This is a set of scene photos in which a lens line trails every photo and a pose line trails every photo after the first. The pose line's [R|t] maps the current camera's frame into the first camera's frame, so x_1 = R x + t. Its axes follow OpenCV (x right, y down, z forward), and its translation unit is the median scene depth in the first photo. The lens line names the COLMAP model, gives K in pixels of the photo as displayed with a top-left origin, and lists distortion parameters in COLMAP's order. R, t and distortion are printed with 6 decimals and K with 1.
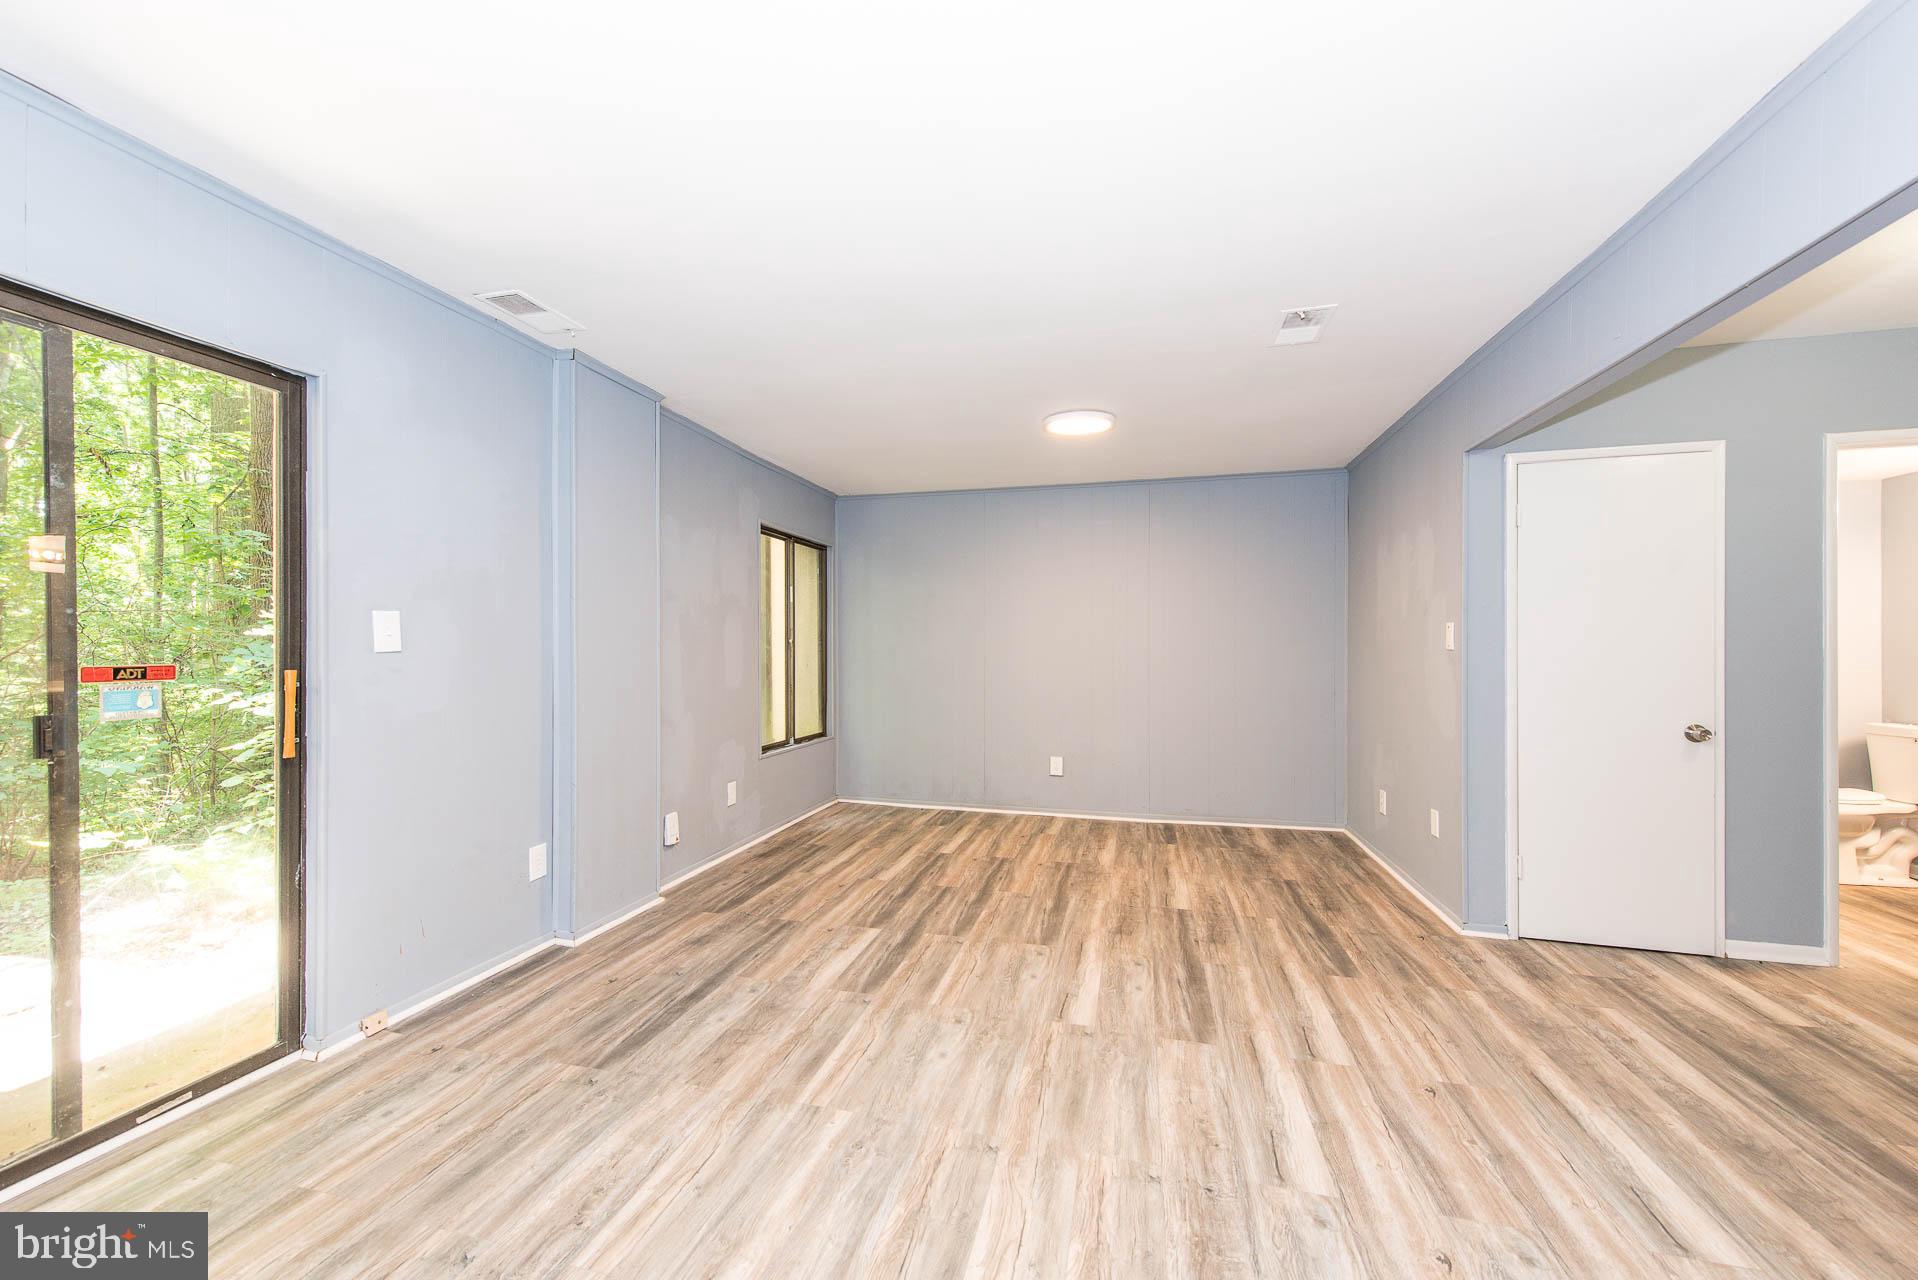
lens RADIAL K [[777.6, 0, 959.0], [0, 777.6, 640.0], [0, 0, 1]] dist [0.023755, -0.006497]
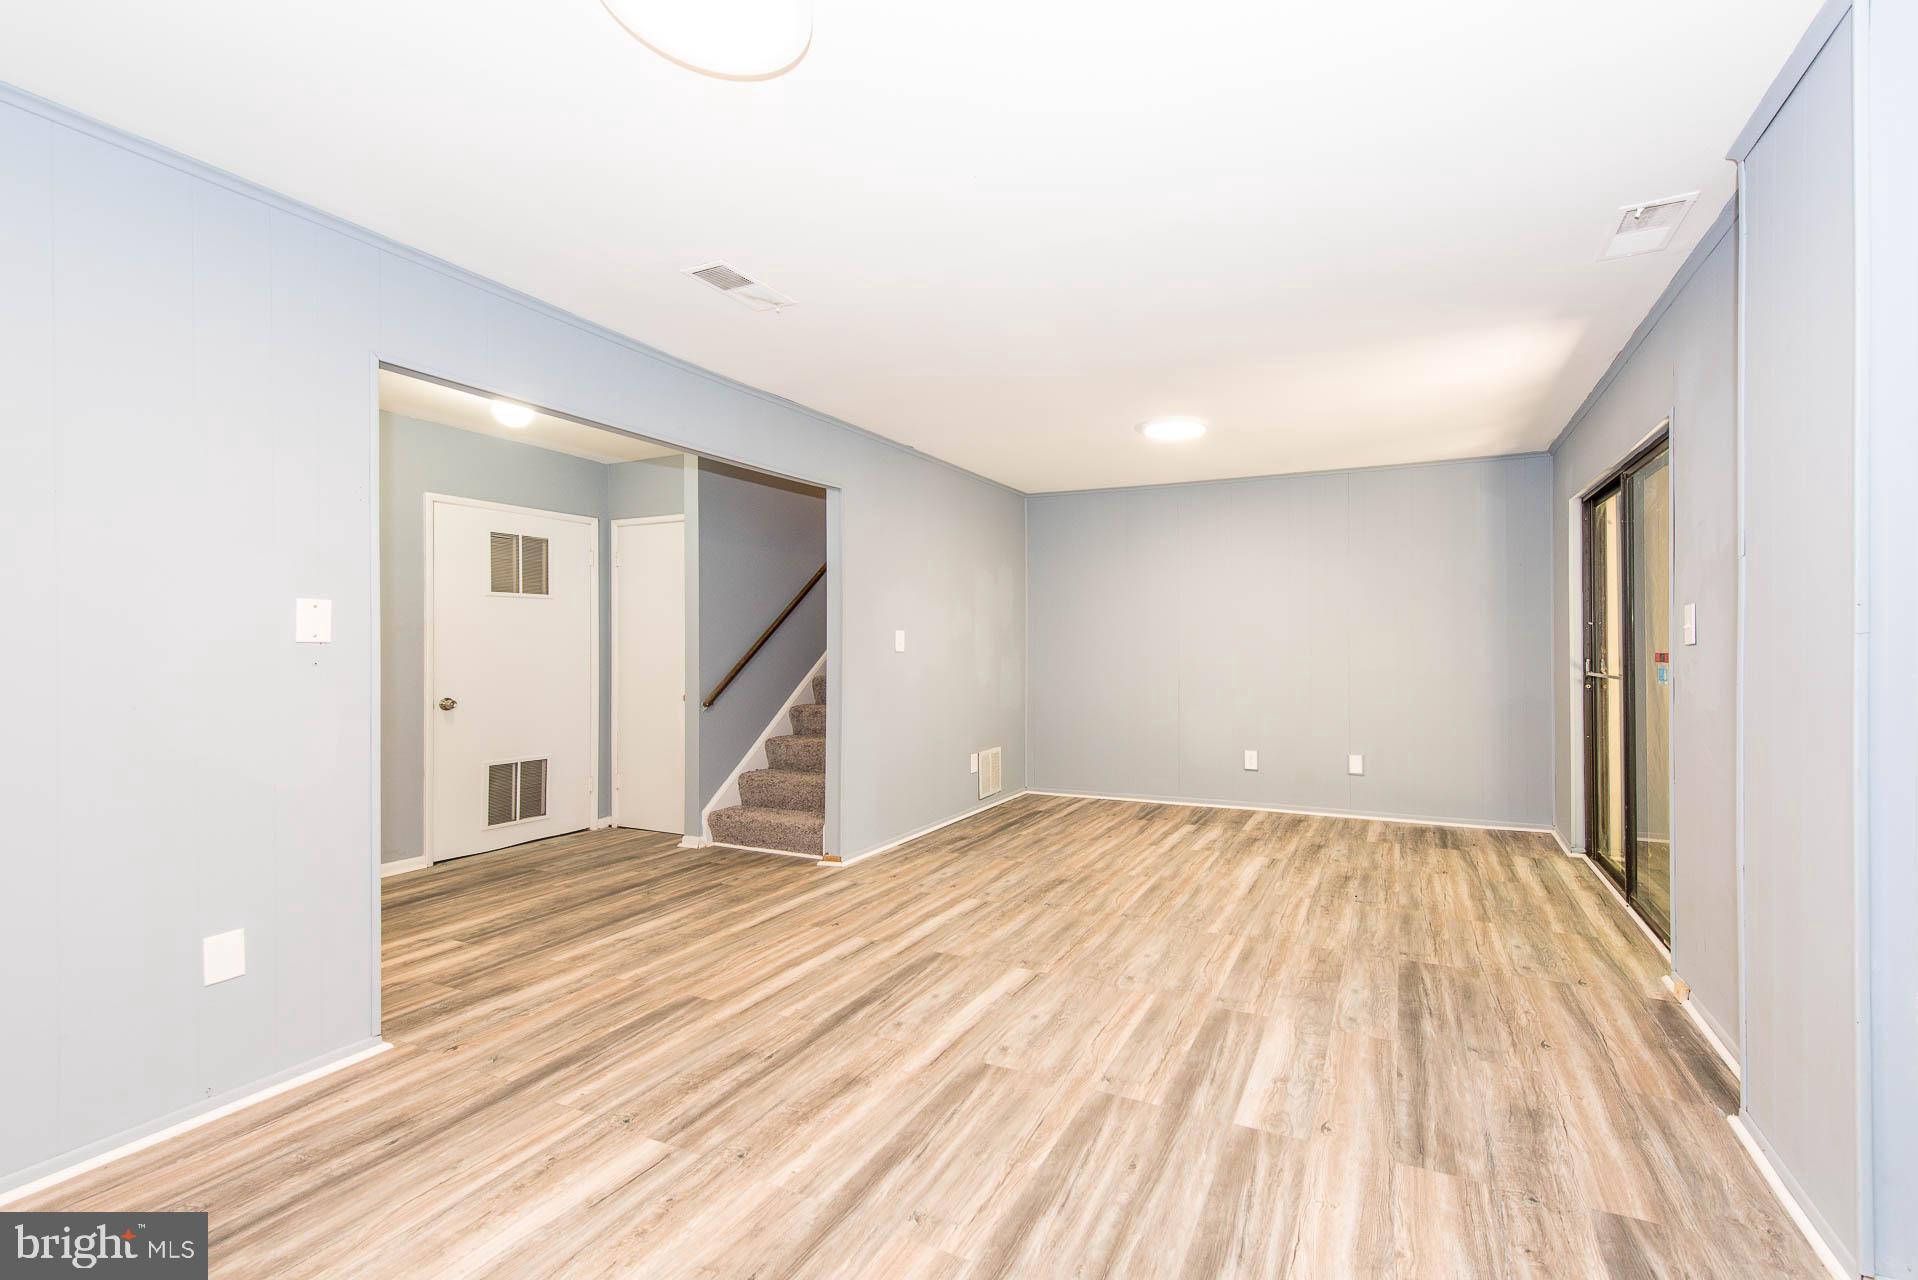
lens RADIAL K [[777.6, 0, 959.0], [0, 777.6, 640.0], [0, 0, 1]] dist [0.023755, -0.006497]
pose [[-0.953612, 0.002194, 0.301029, -0.087871], [-0.003587, 0.999820, -0.018649, 0.015478], [-0.301016, -0.018864, -0.953432, 1.792999]]
